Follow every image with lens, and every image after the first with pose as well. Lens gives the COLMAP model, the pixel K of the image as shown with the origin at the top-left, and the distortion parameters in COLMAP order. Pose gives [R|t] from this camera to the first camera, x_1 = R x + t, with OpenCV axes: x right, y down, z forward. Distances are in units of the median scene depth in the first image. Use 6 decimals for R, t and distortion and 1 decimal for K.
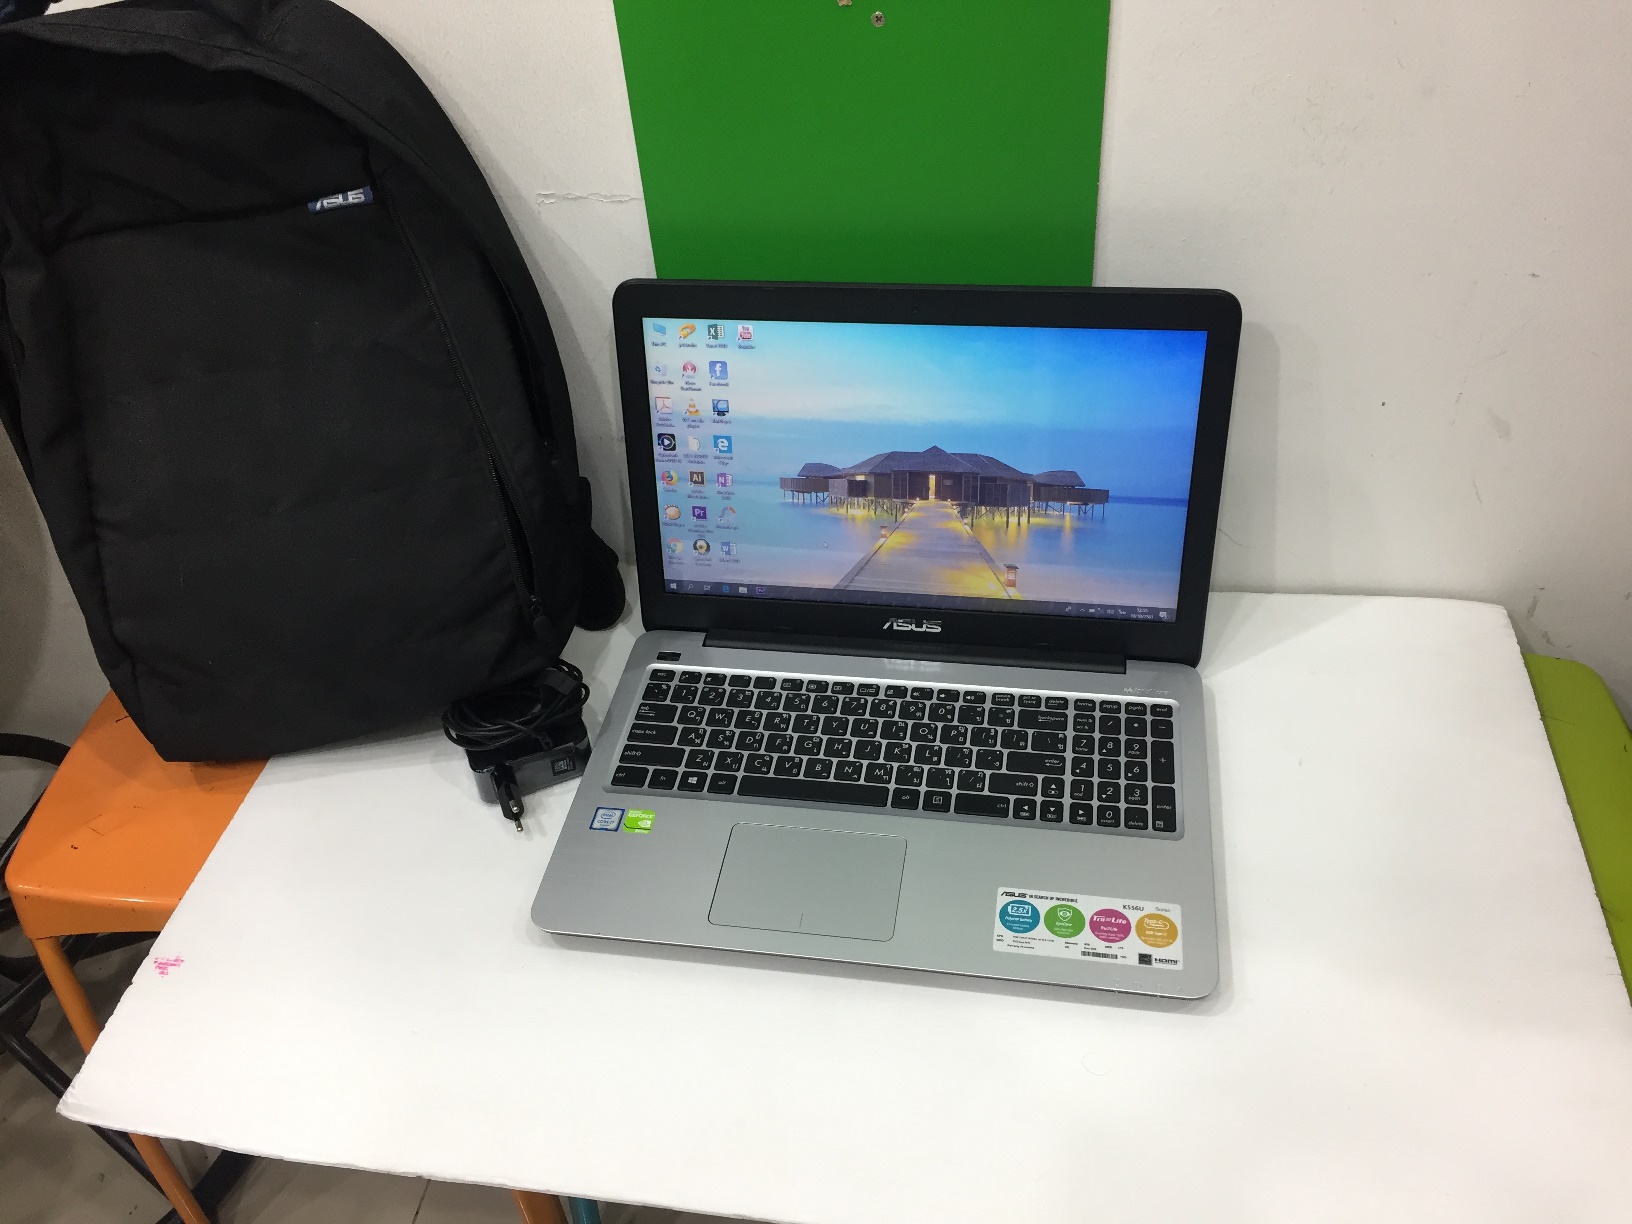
lens RADIAL K [[1407.2, 0, 816.1], [0, 1407.2, 619.0], [0, 0, 1]] dist [0.081979, -0.132971]
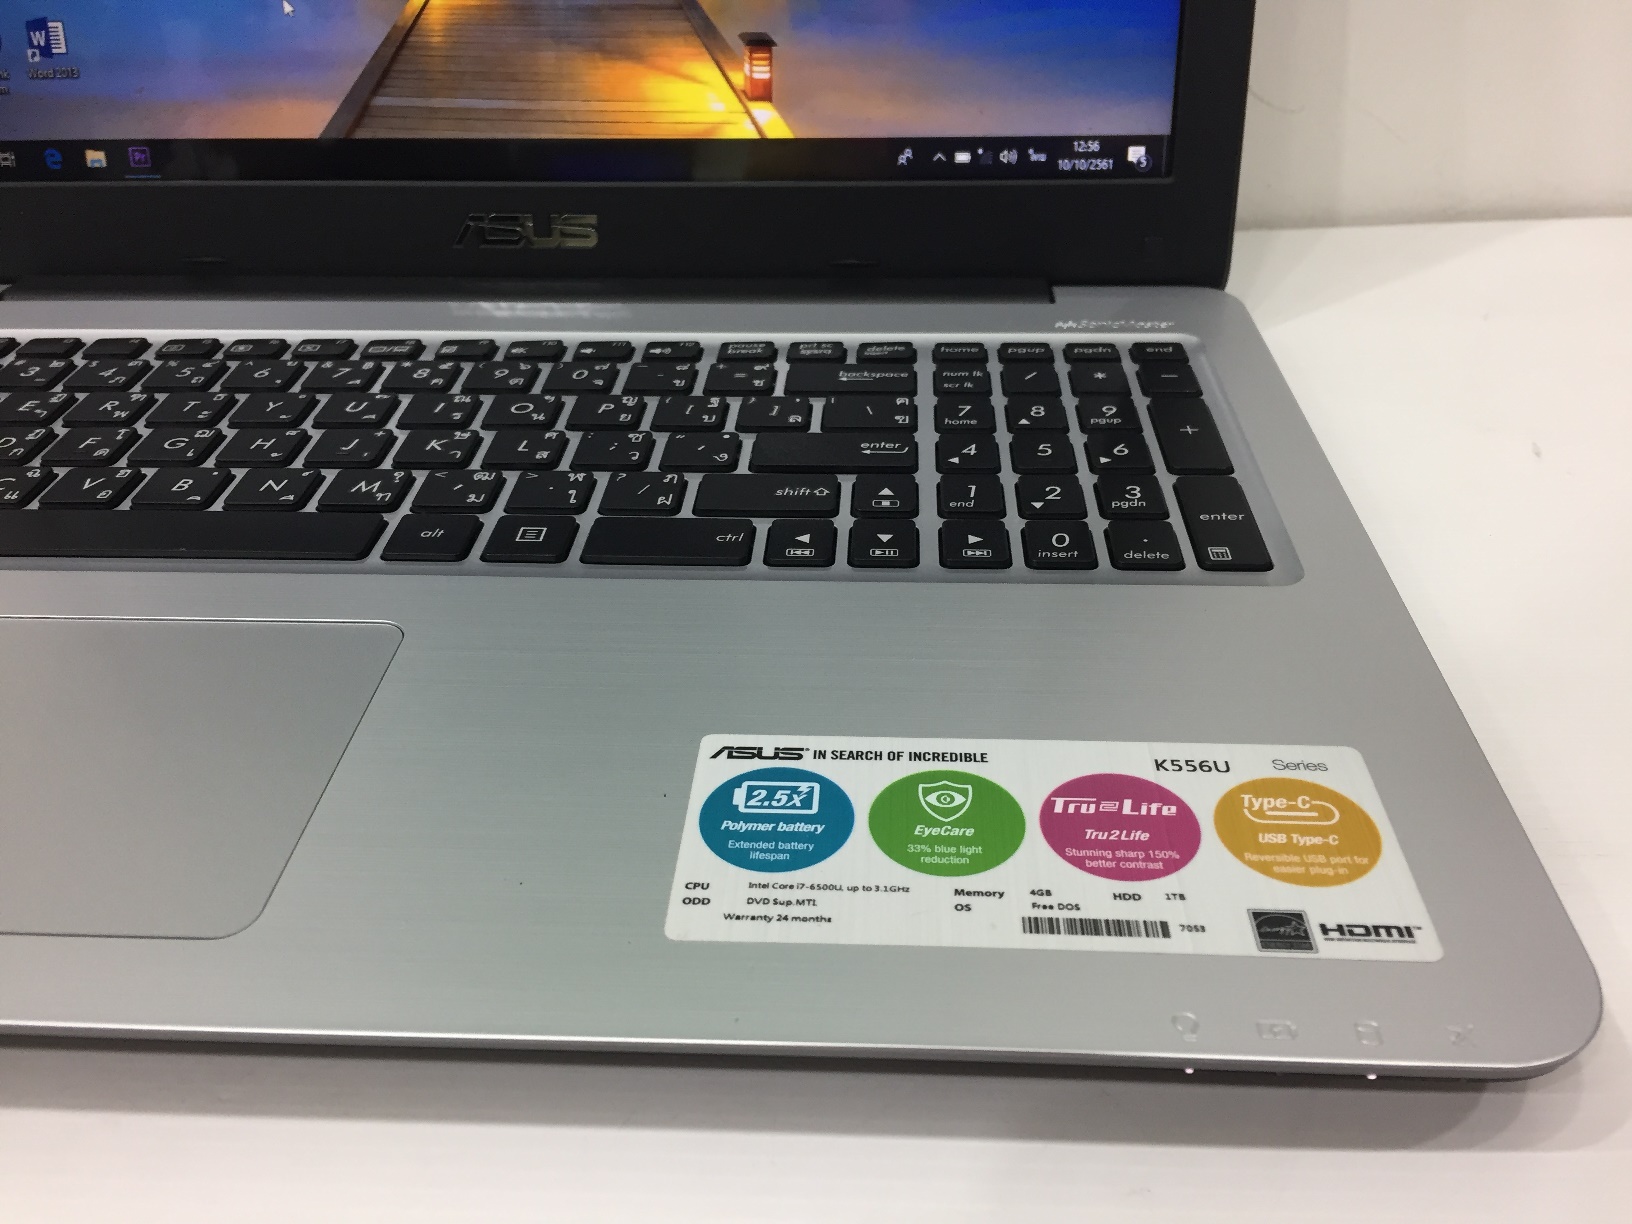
lens RADIAL K [[1430.0, 0, 816.0], [0, 1430.0, 612.0], [0, 0, 1]] dist [0.081744, -0.141383]
pose [[0.992455, -0.022578, 0.120515, 0.104878], [0.039399, 0.989497, -0.139078, 0.183385], [-0.116109, 0.142777, 0.982921, 0.640369]]
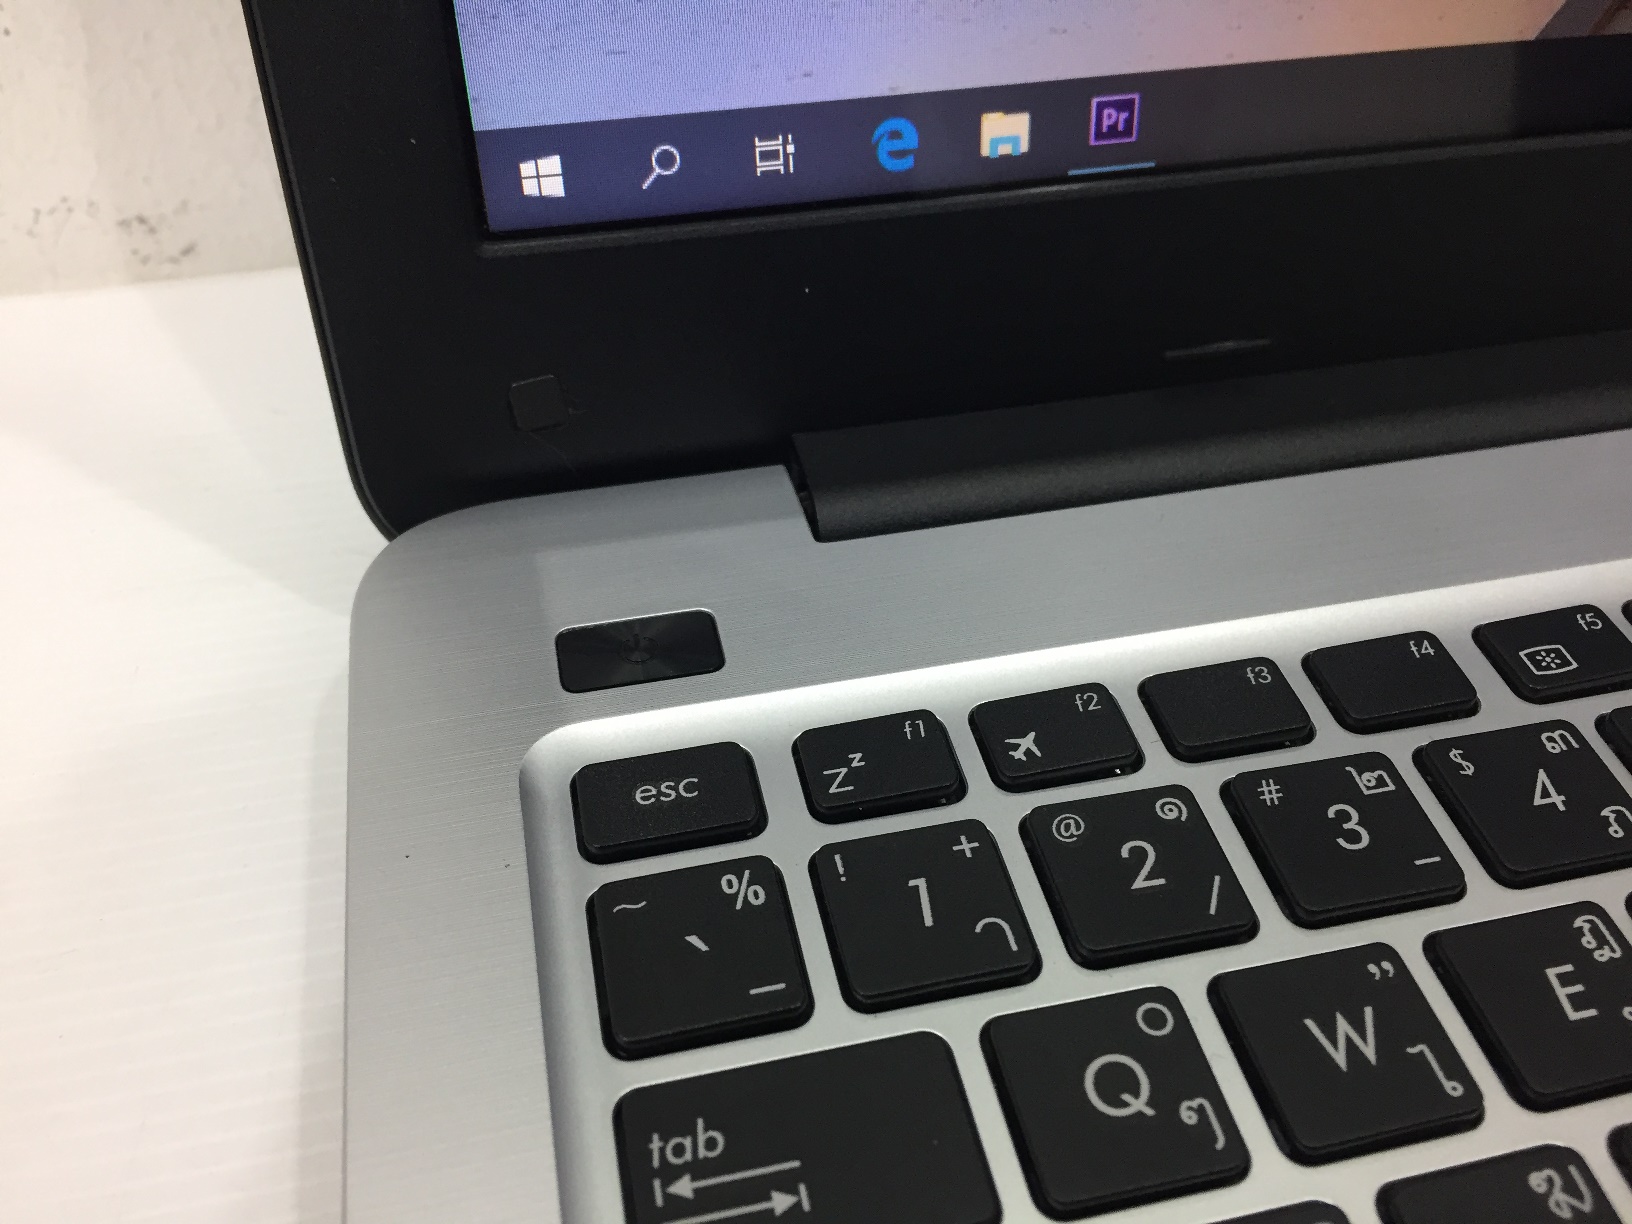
lens RADIAL K [[1432.2, 0, 813.3], [0, 1432.2, 620.6], [0, 0, 1]] dist [0.070477, -0.139733]
pose [[0.923007, -0.208743, 0.323242, -0.144958], [0.194685, 0.977947, 0.075620, 0.017153], [-0.331898, -0.006867, 0.943290, 0.921694]]
